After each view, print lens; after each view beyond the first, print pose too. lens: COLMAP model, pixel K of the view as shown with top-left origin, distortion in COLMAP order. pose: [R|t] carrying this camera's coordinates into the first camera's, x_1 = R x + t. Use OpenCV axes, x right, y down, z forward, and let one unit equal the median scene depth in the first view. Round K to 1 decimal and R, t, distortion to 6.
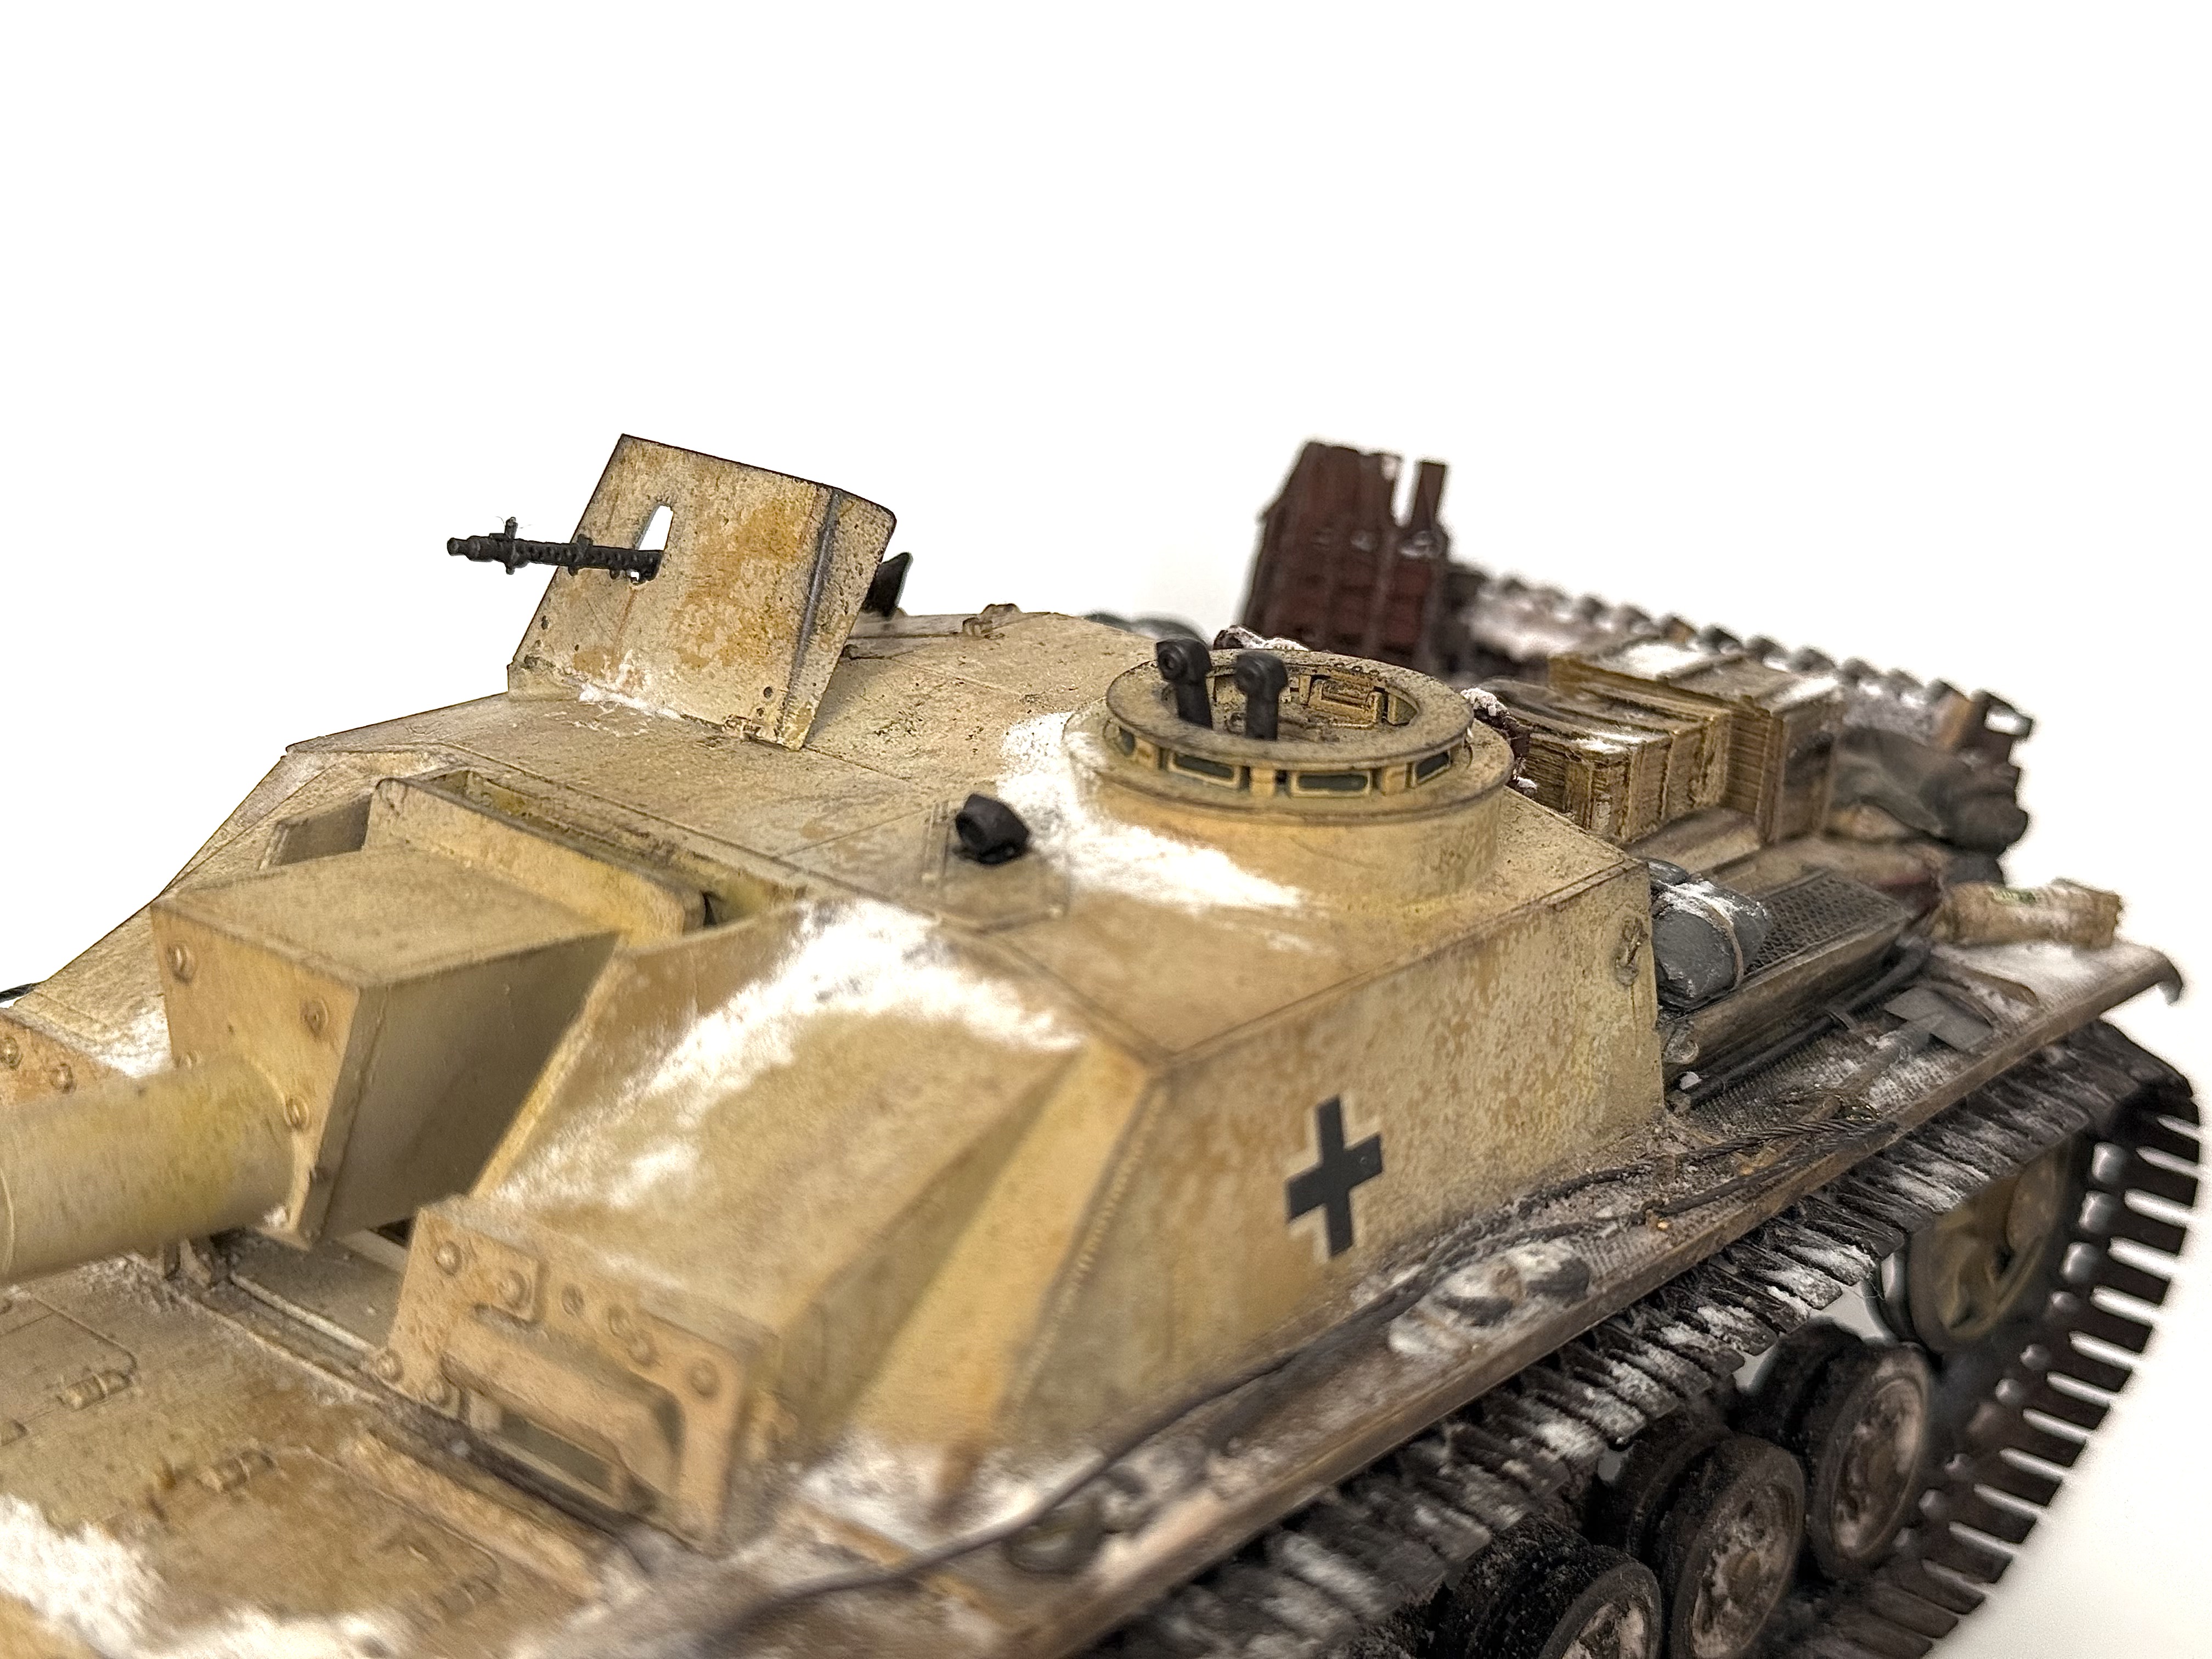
lens RADIAL K [[3244.7, 0, 1106.0], [0, 3244.7, 826.6], [0, 0, 1]] dist [0.107832, 0.000000]
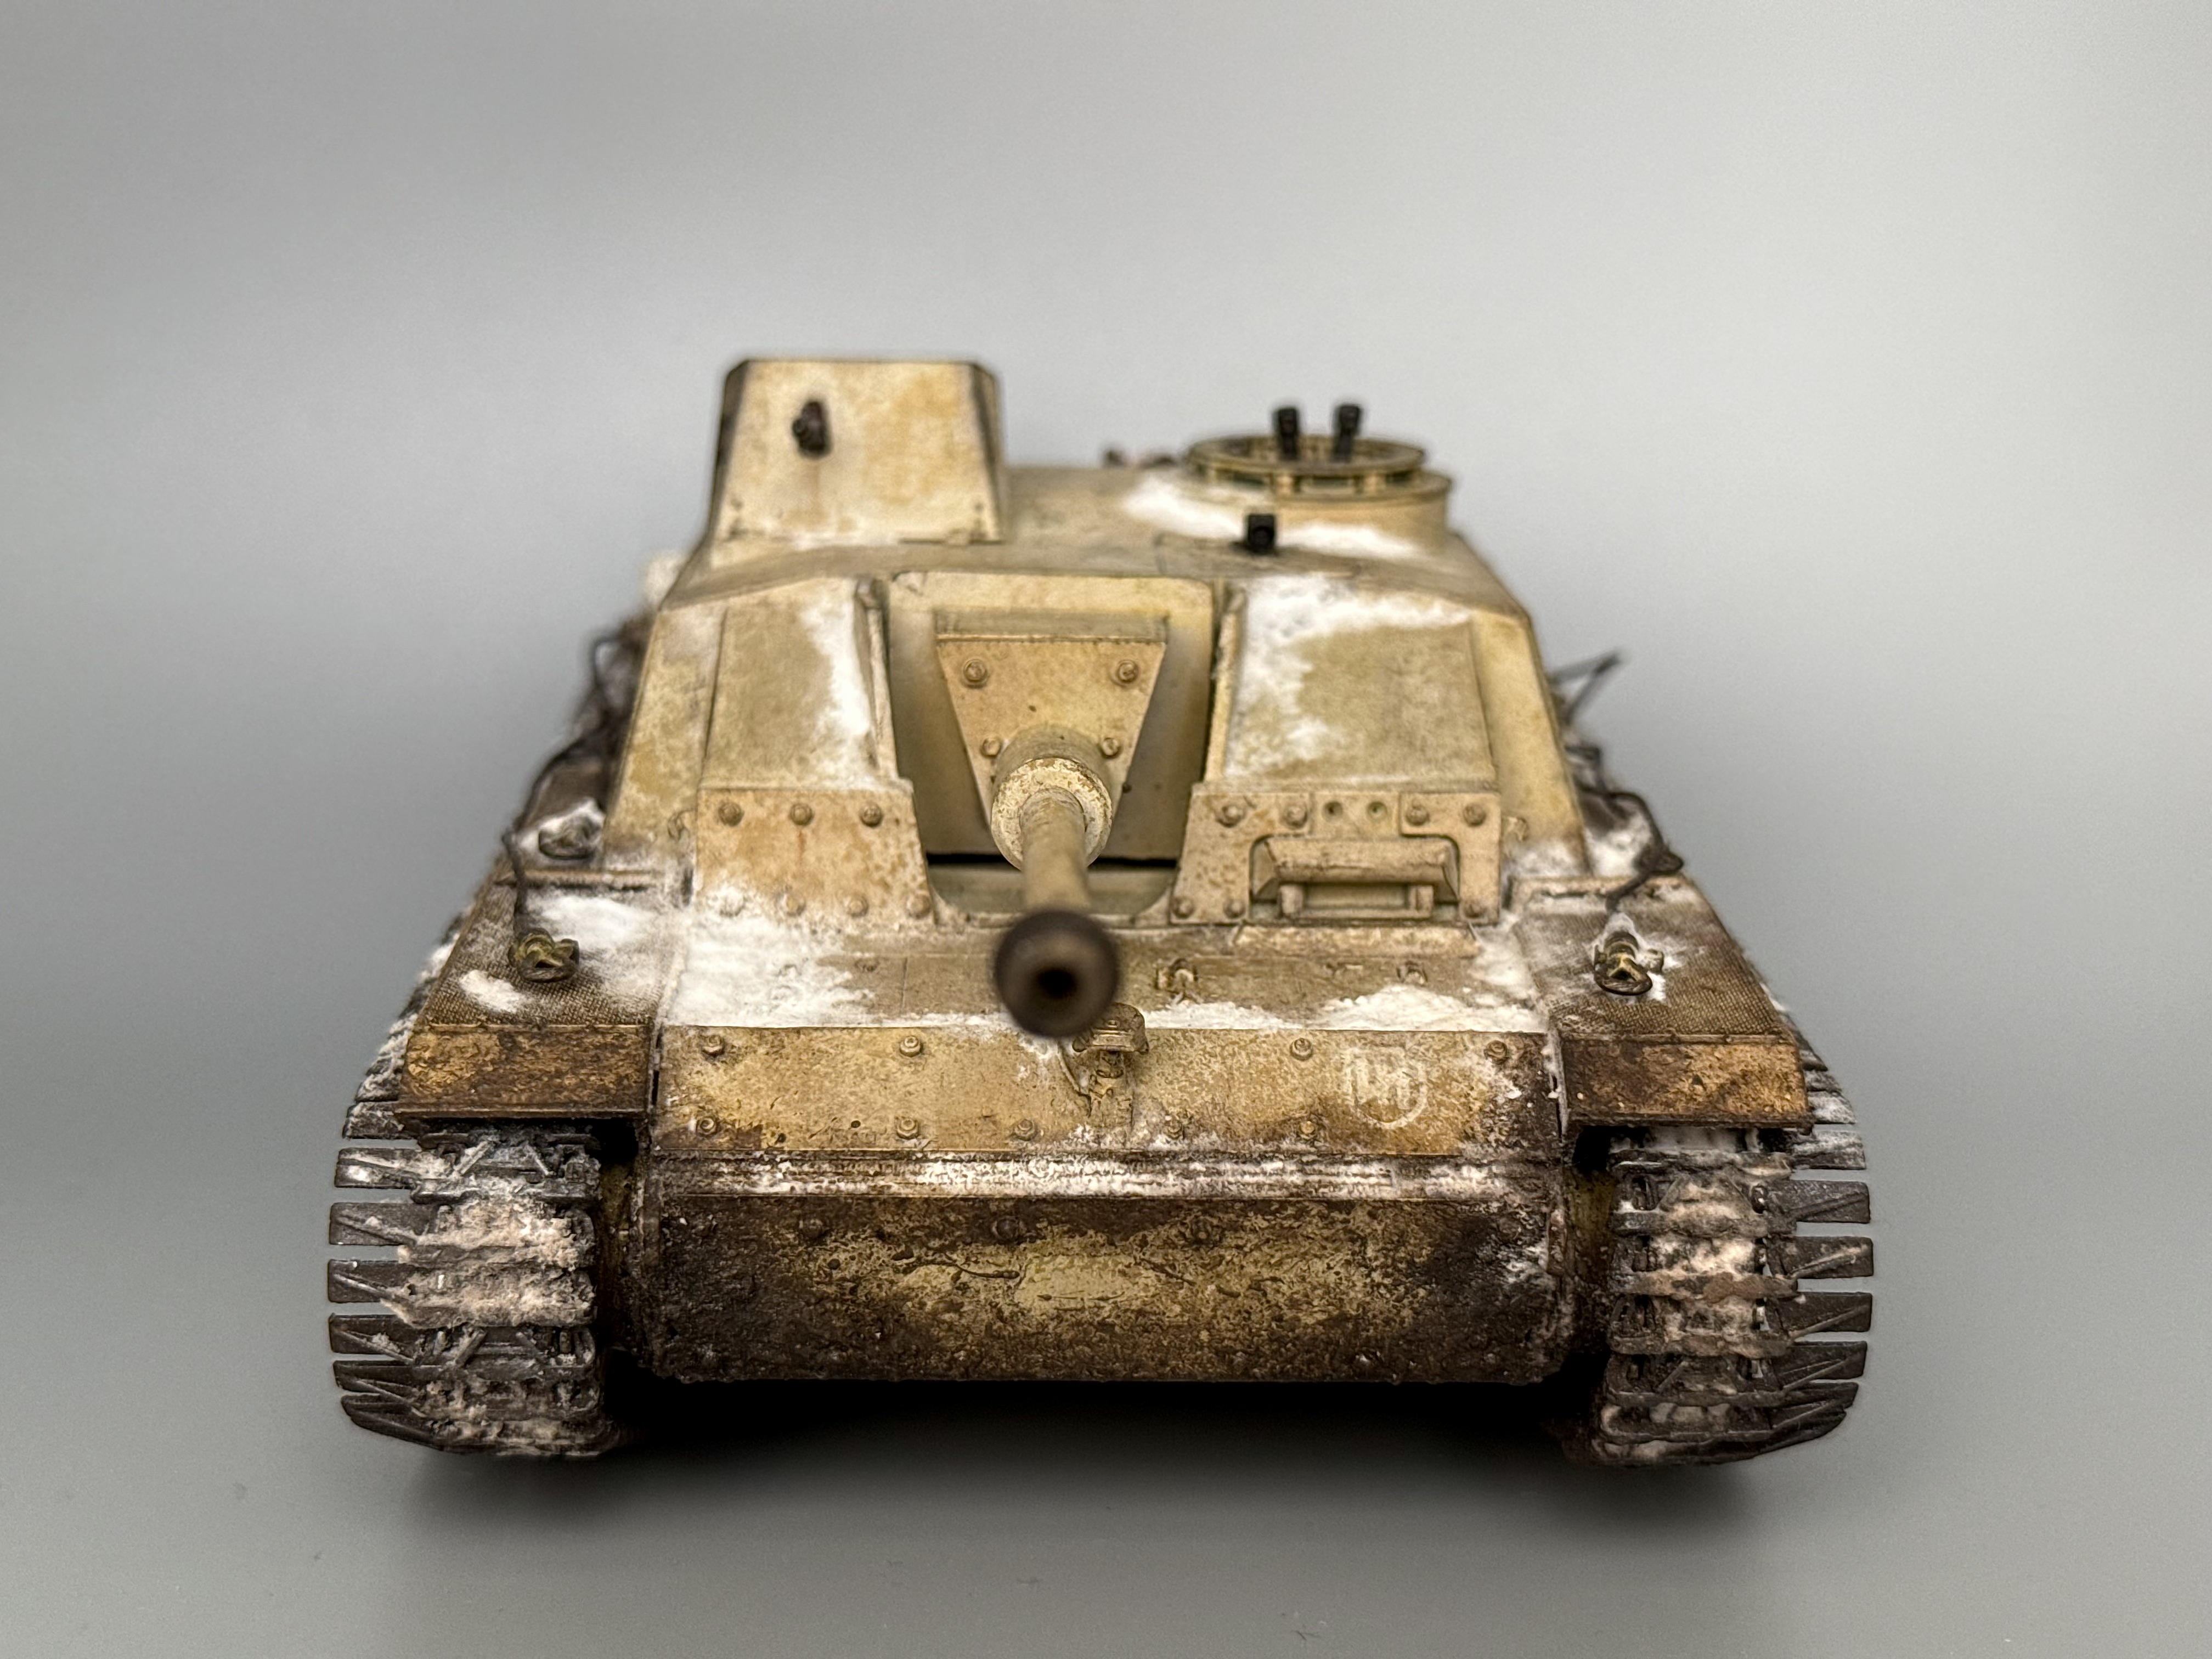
lens RADIAL K [[3244.7, 0, 1106.1], [0, 3244.7, 829.6], [0, 0, 1]] dist [0.107832, 0.000000]
pose [[0.779675, -0.207022, 0.590973, -1.057399], [0.237742, 0.970967, 0.026482, 0.080958], [-0.579298, 0.119852, 0.806256, -0.154308]]
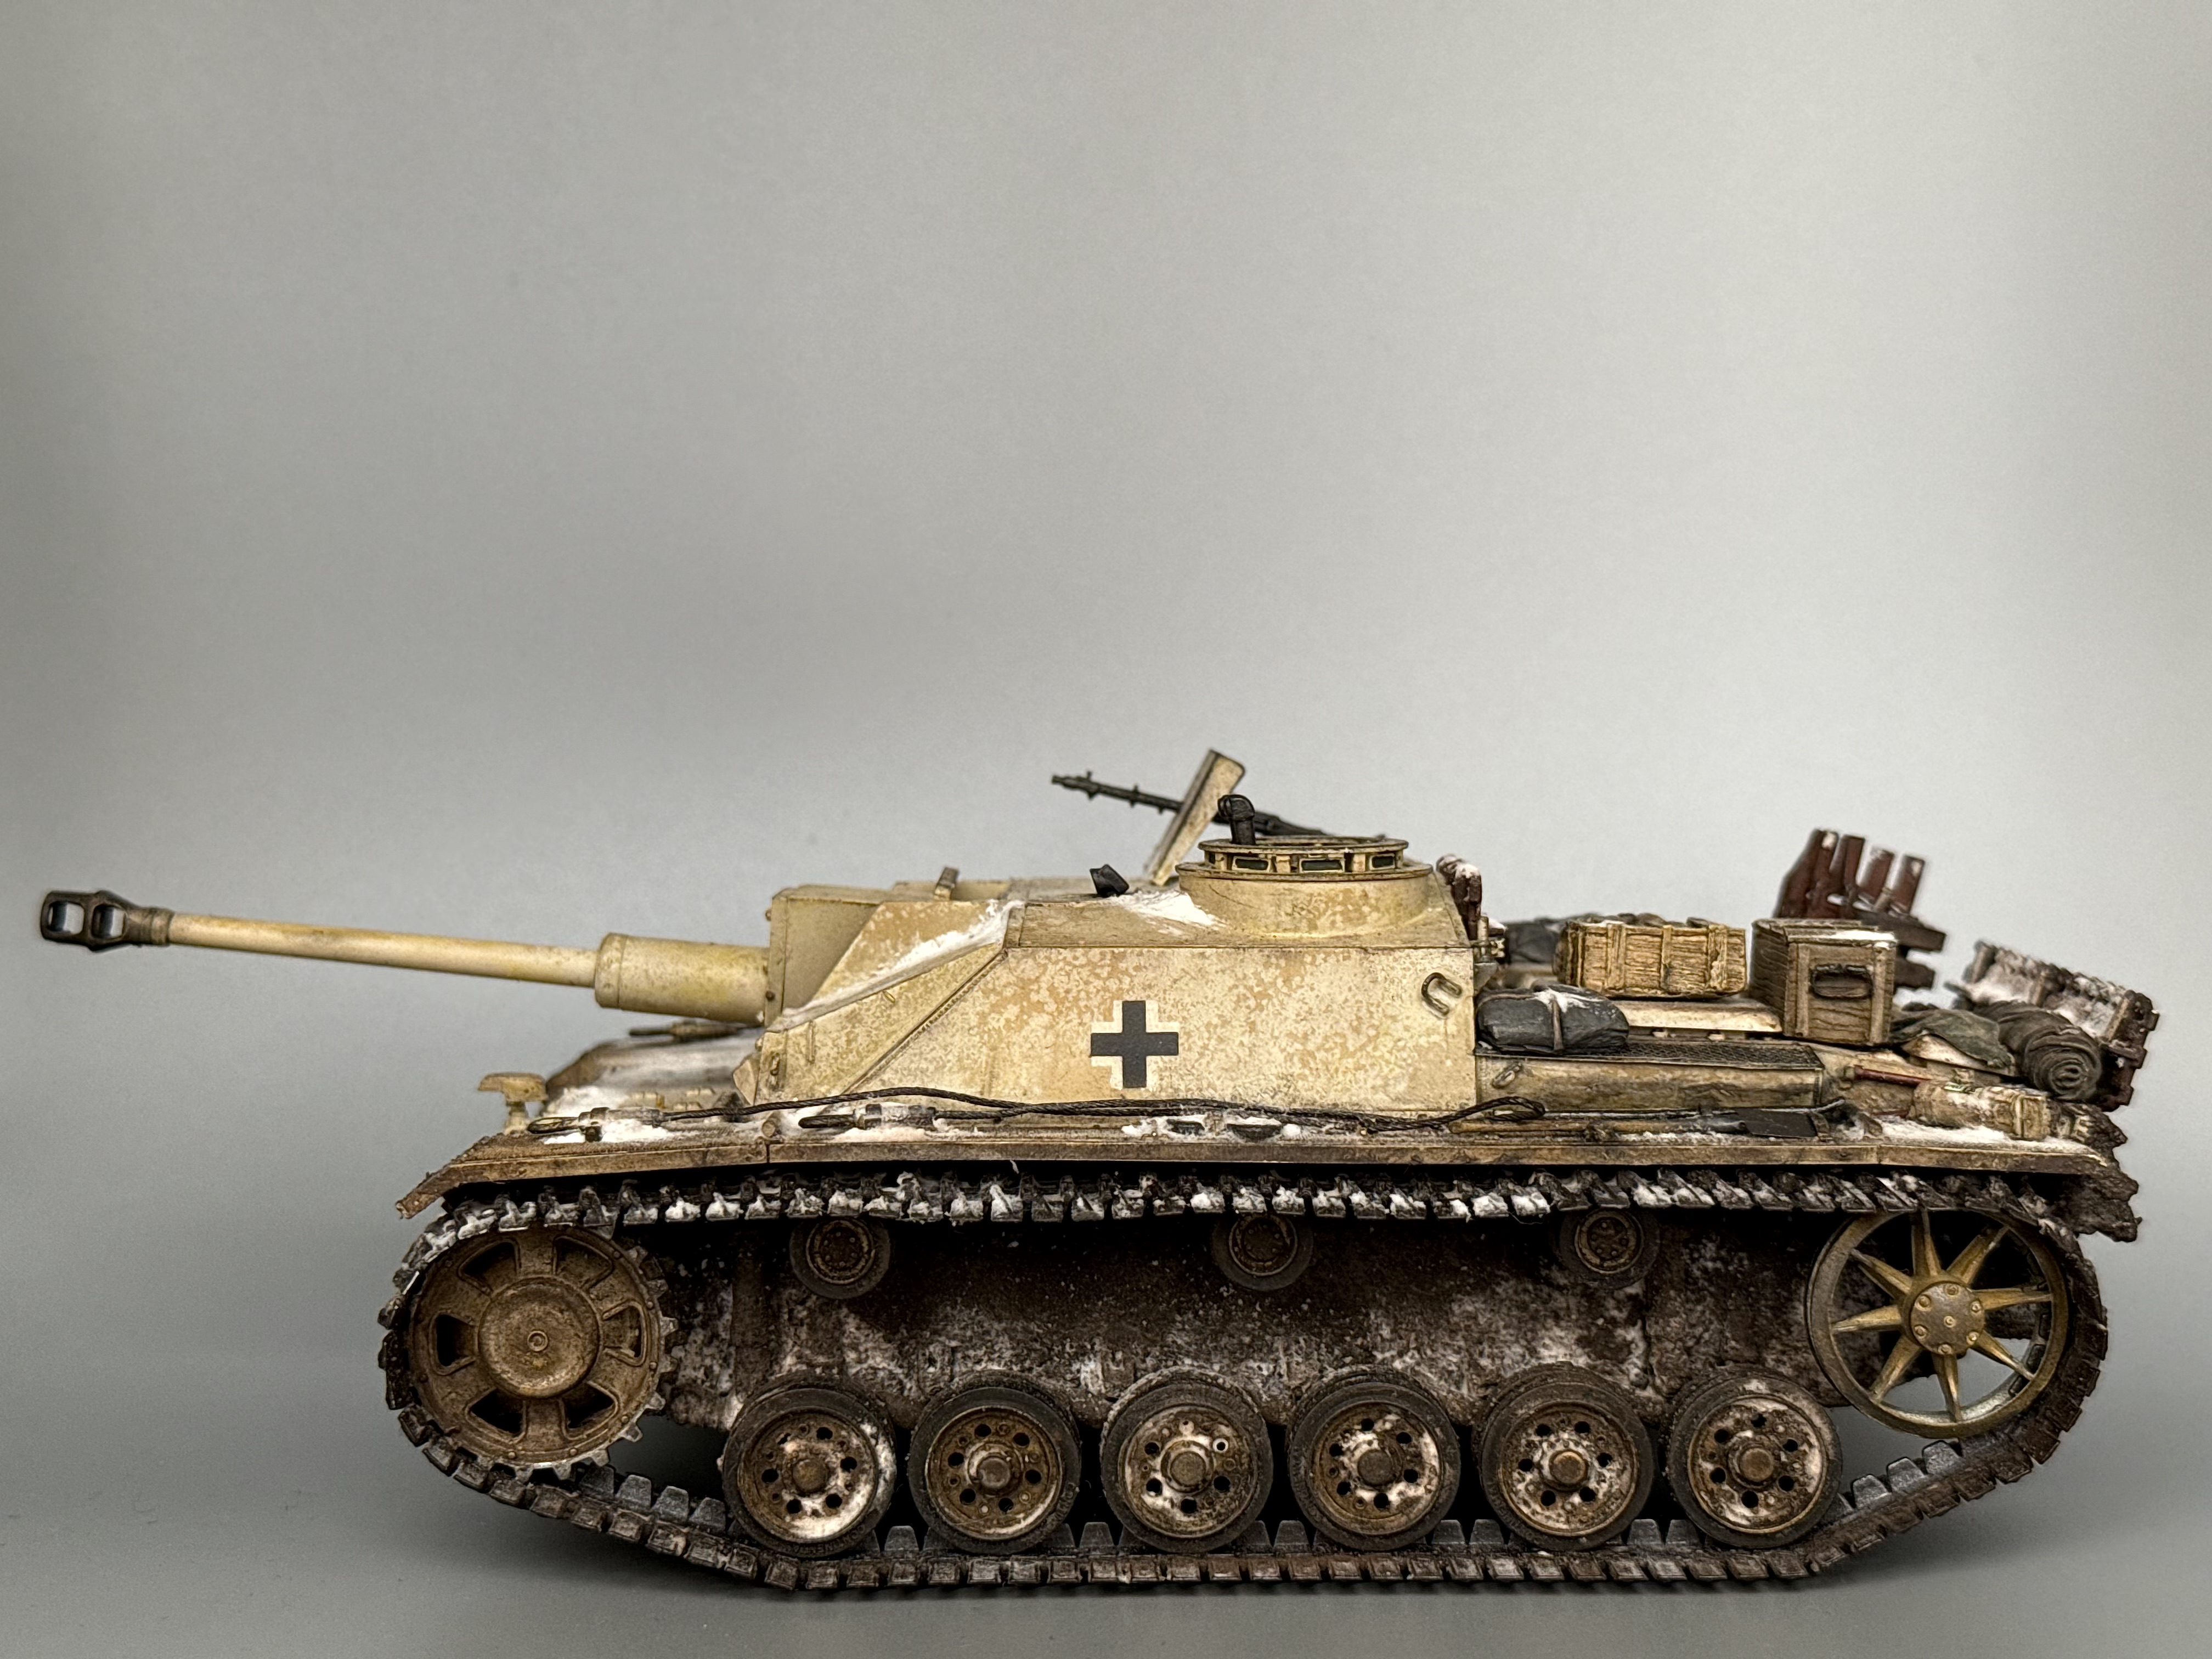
lens RADIAL K [[3244.7, 0, 1099.6], [0, 3244.7, 814.7], [0, 0, 1]] dist [0.107832, 0.000000]
pose [[0.652747, -0.008014, -0.757534, 1.425418], [-0.221455, 0.954248, -0.200917, 0.351704], [0.724486, 0.298908, 0.621108, -0.185880]]
